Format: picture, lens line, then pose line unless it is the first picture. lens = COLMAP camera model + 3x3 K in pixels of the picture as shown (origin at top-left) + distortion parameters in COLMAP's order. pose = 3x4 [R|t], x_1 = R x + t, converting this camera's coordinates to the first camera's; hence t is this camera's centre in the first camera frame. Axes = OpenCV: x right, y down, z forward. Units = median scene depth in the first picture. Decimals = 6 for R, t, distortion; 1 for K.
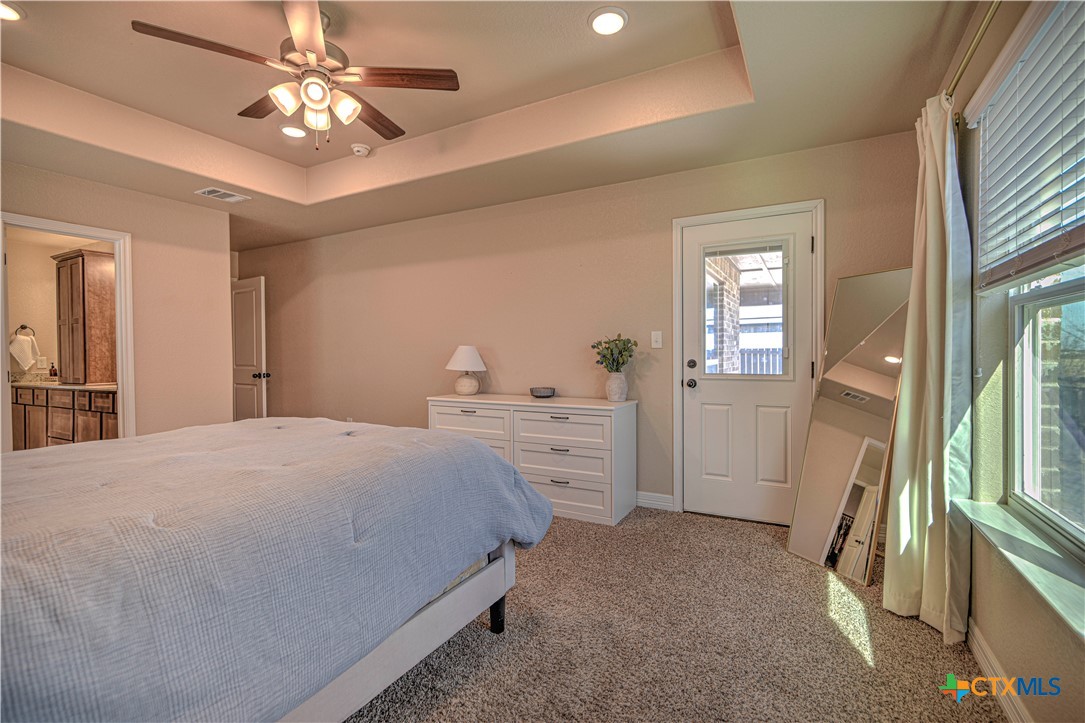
lens RADIAL K [[499.1, 0, 536.6], [0, 499.1, 361.4], [0, 0, 1]] dist [0.008270, -0.001490]
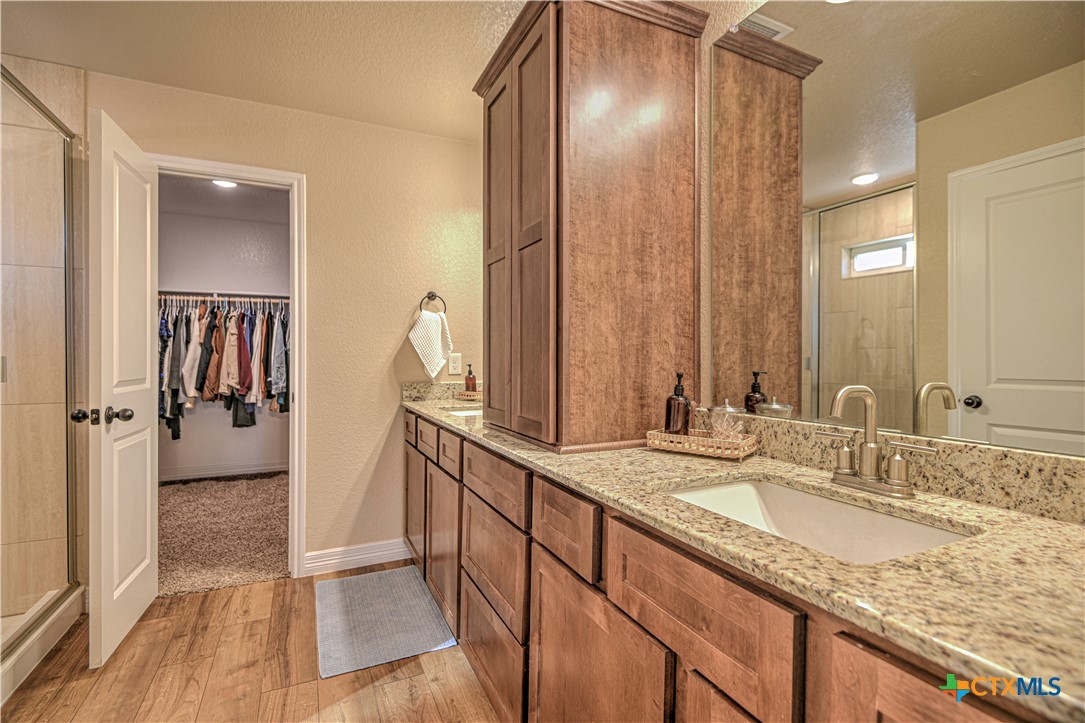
lens RADIAL K [[499.1, 0, 542.7], [0, 499.1, 358.6], [0, 0, 1]] dist [0.008270, -0.001490]
pose [[0.819376, 0.012094, -0.573128, -0.674529], [-0.016318, 0.999864, -0.002231, -0.003649], [0.573024, 0.011180, 0.819463, 0.690100]]
